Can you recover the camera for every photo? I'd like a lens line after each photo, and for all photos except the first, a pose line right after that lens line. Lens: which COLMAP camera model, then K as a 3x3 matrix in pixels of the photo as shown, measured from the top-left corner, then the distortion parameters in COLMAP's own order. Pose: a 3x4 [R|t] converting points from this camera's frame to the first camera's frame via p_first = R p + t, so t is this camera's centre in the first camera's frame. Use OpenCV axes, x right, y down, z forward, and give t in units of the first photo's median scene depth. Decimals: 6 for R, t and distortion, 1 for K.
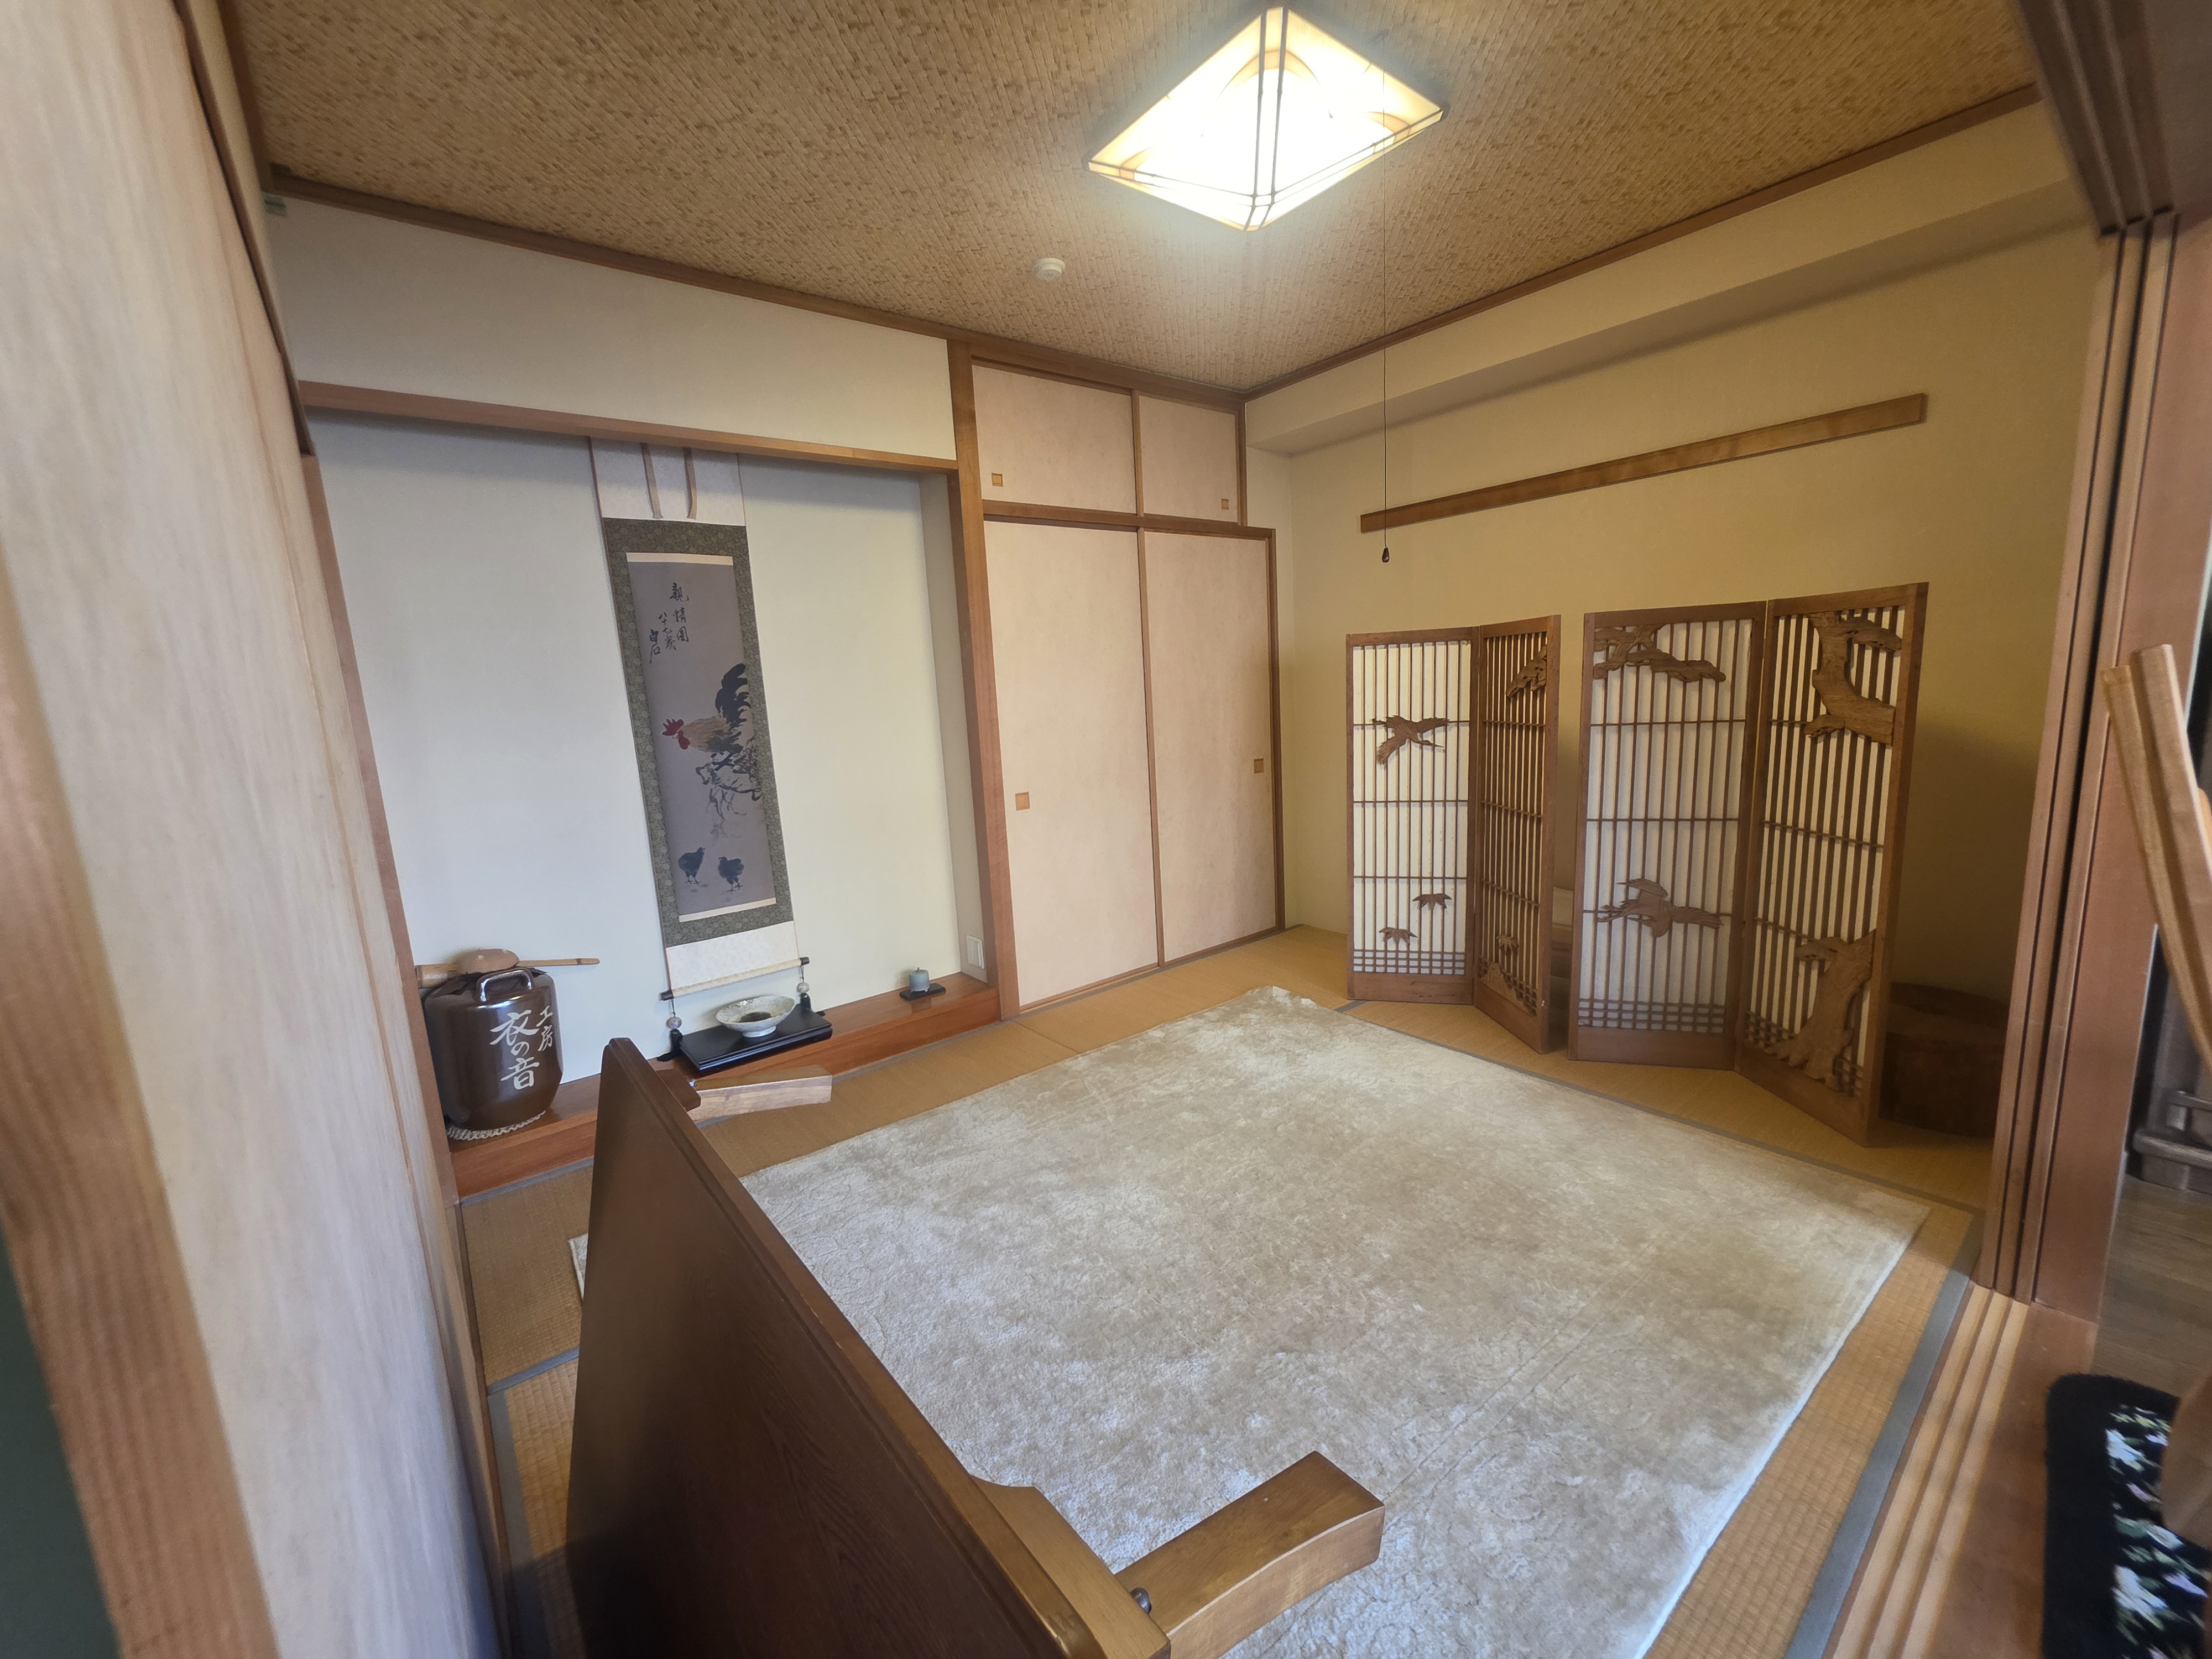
lens RADIAL K [[883.5, 0, 1097.6], [0, 883.5, 832.4], [0, 0, 1]] dist [0.000348, -0.000240]
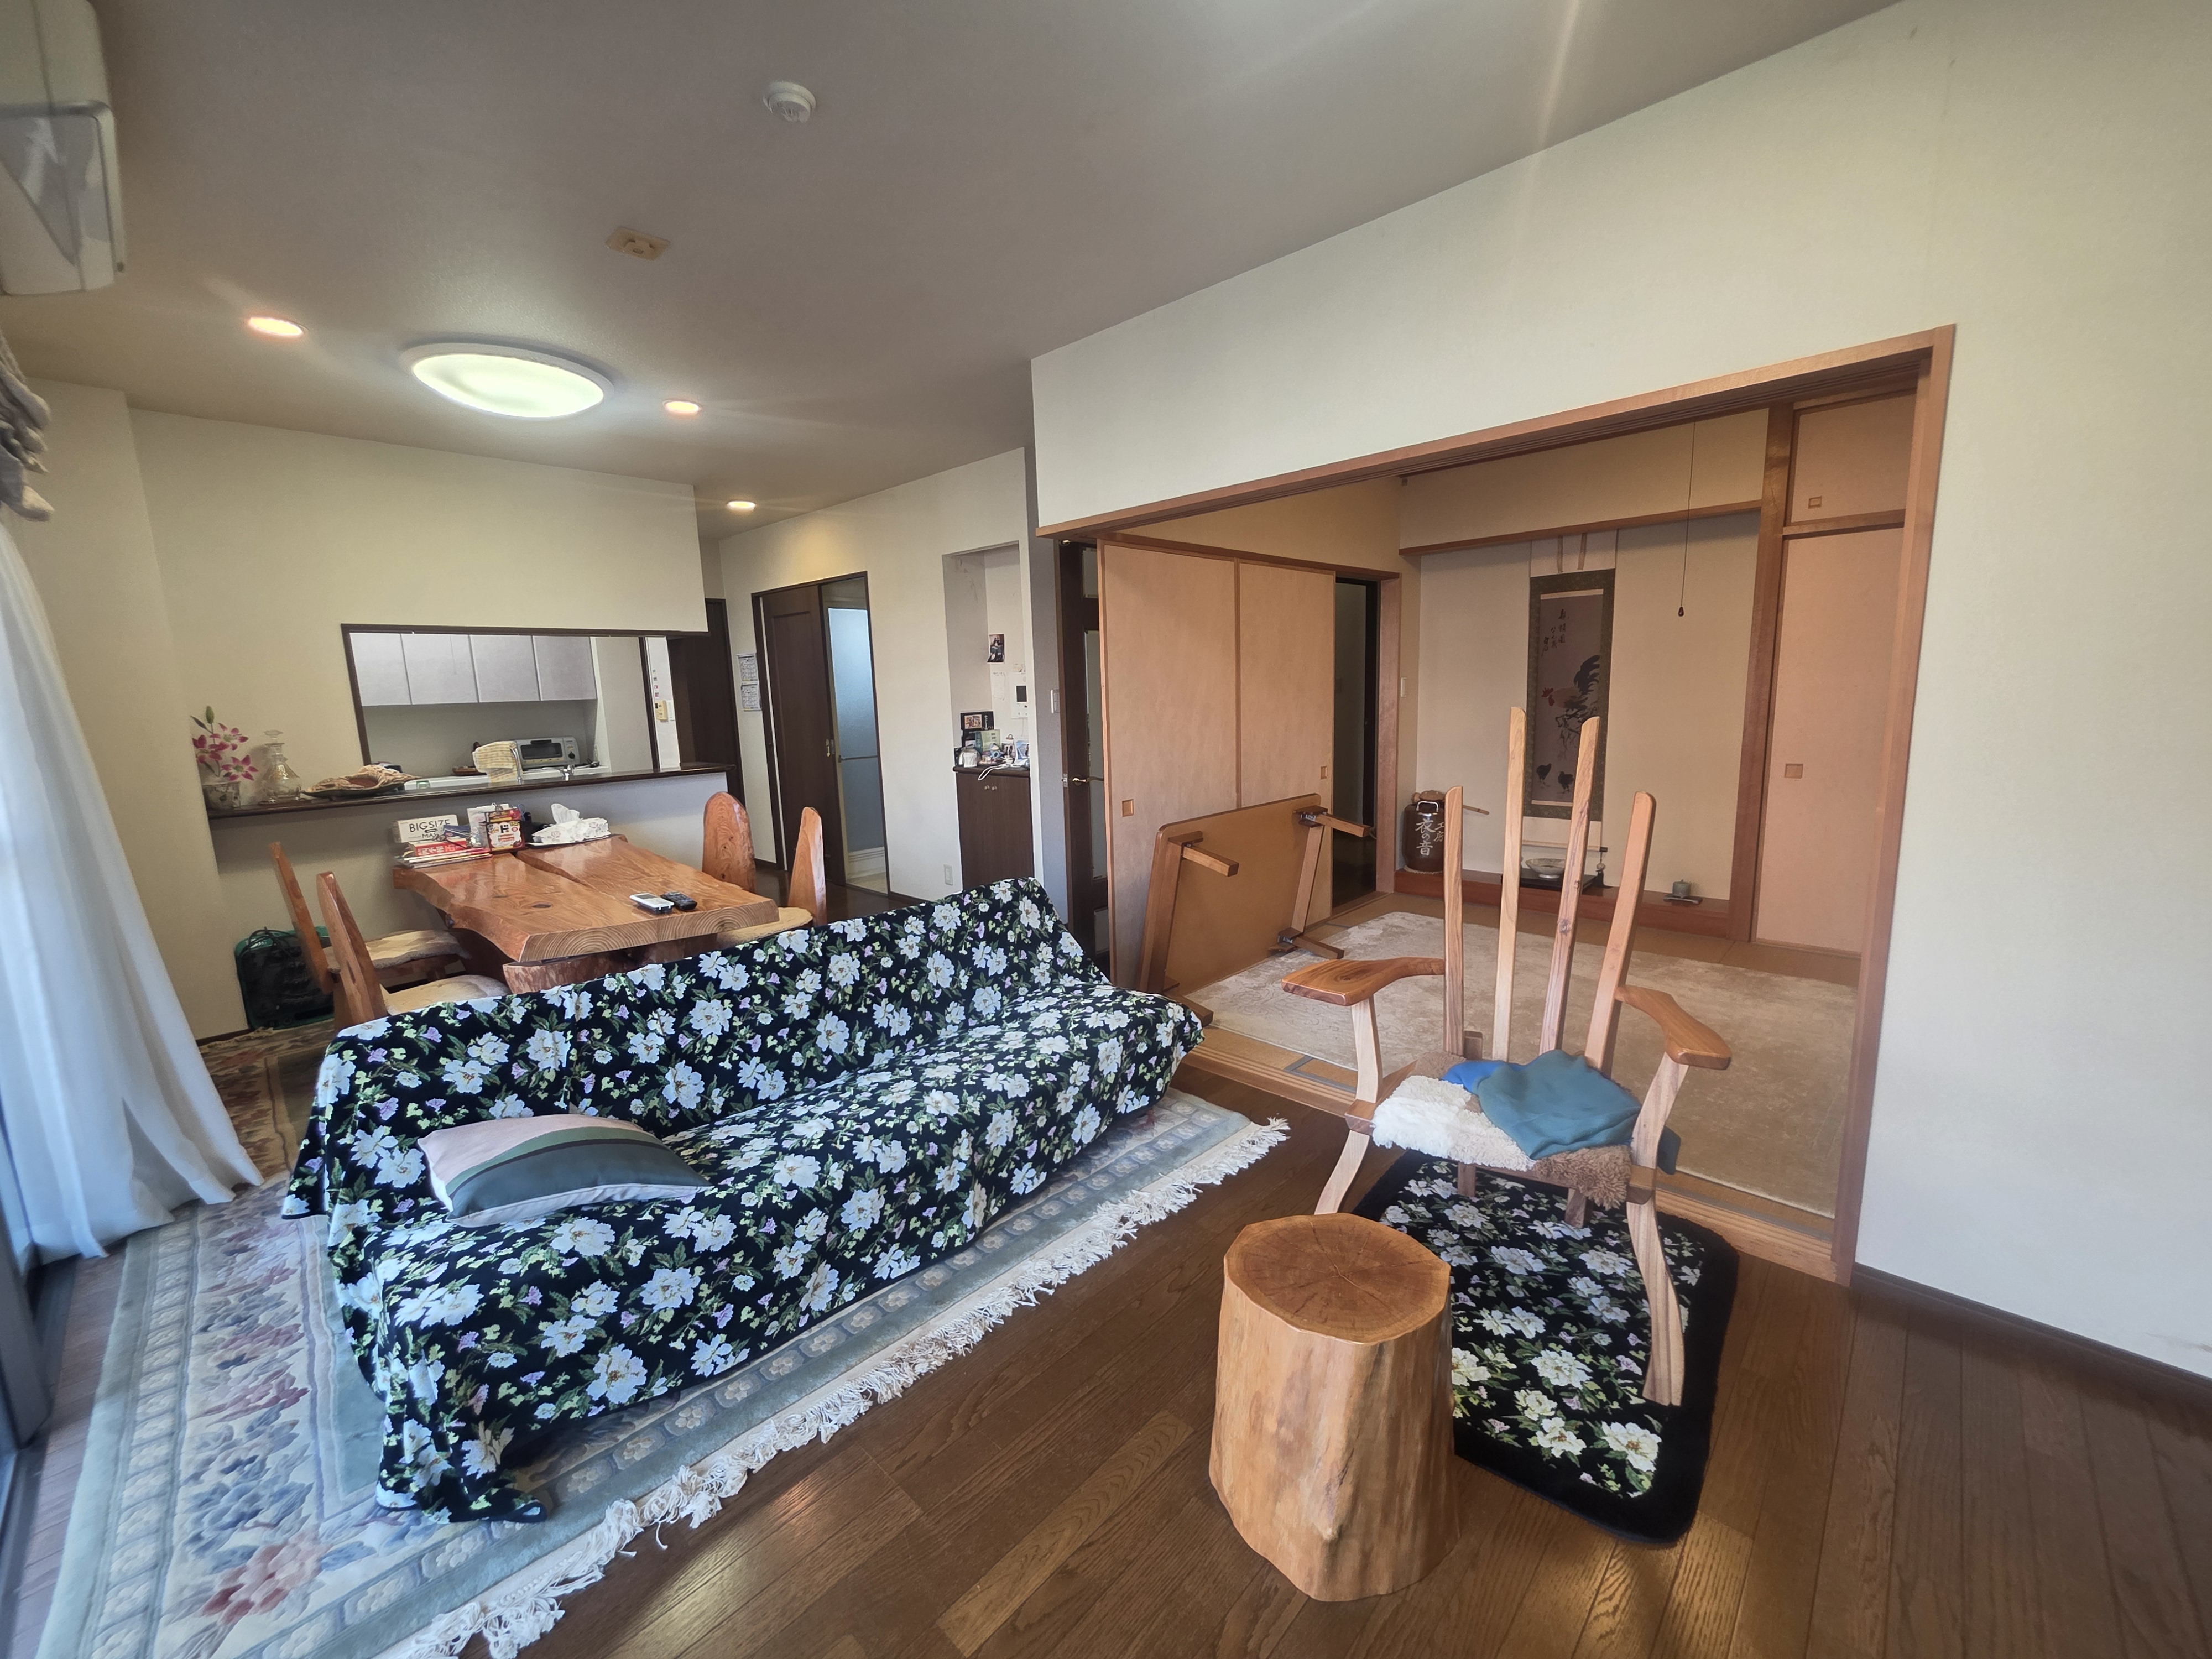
lens RADIAL K [[883.5, 0, 1099.1], [0, 883.5, 828.9], [0, 0, 1]] dist [0.000348, -0.000240]
pose [[0.134483, 0.212153, -0.967939, 1.026088], [-0.139689, 0.971117, 0.193441, -0.063516], [0.981021, 0.109196, 0.160234, -0.108997]]
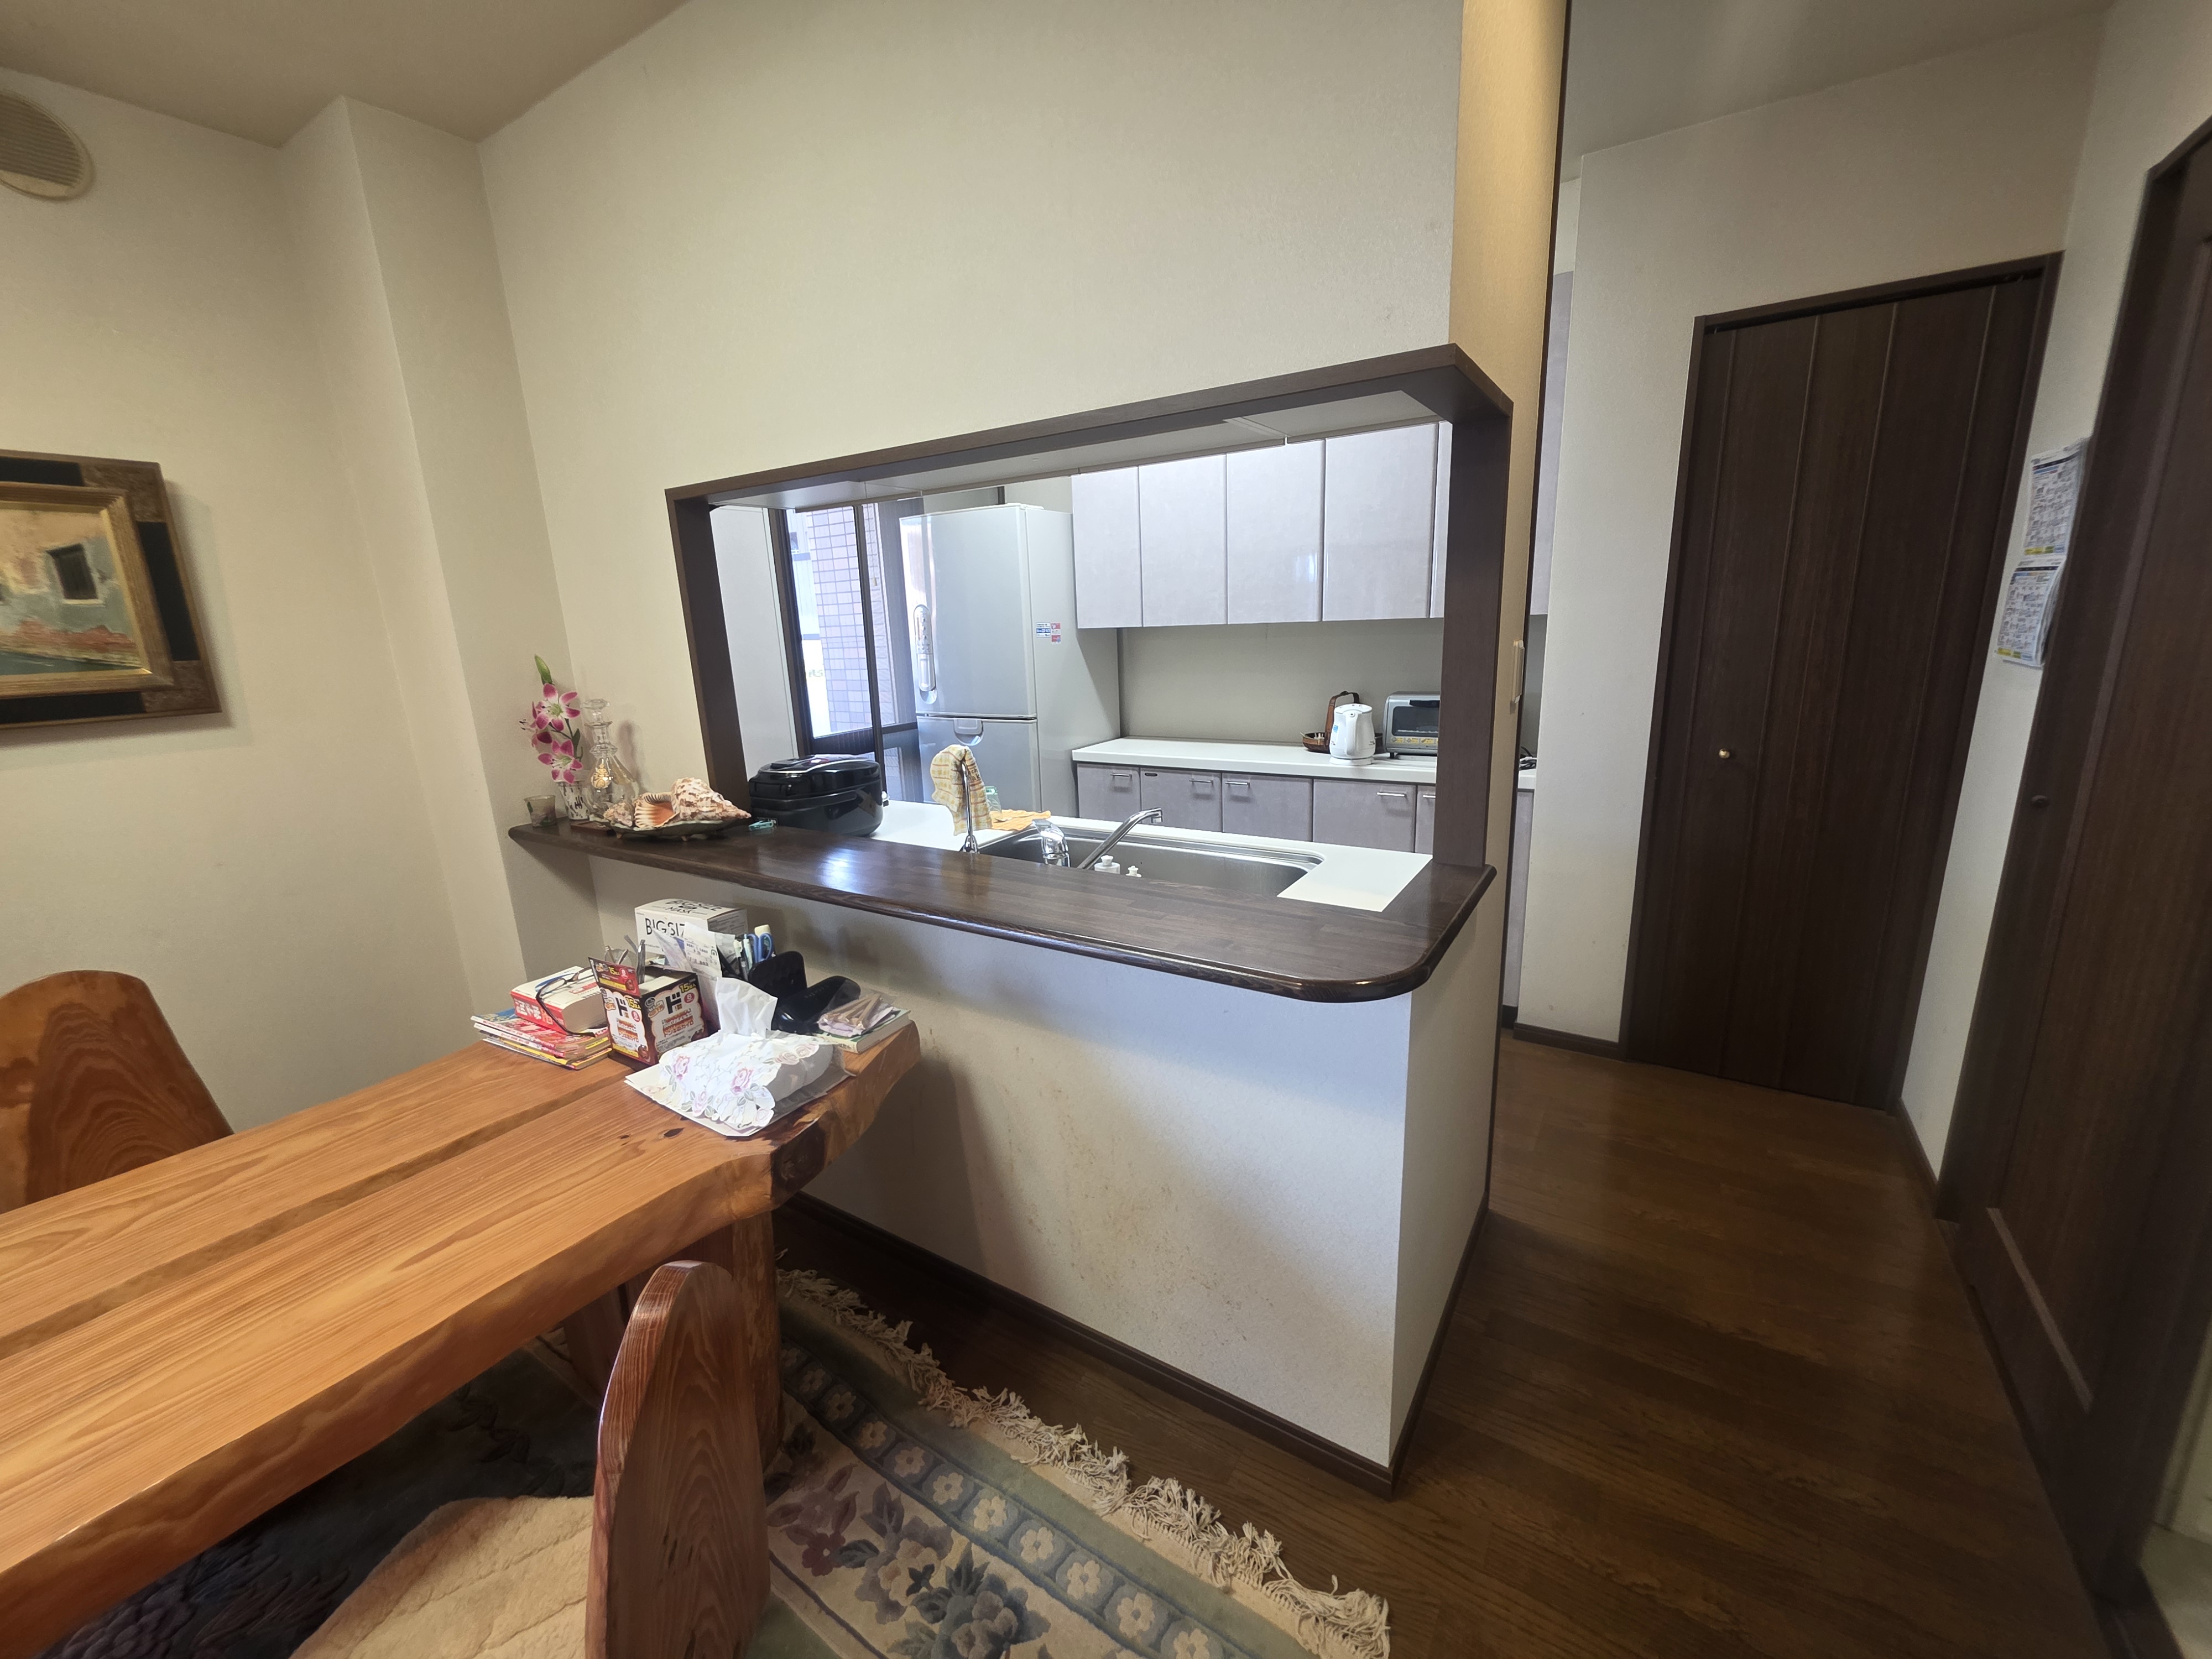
lens RADIAL K [[883.5, 0, 1106.0], [0, 883.5, 830.3], [0, 0, 1]] dist [0.000348, -0.000240]
pose [[-0.941323, 0.170936, -0.291020, -0.430832], [0.040865, 0.913641, 0.404462, 0.025964], [0.335025, 0.368837, -0.867017, -0.267686]]
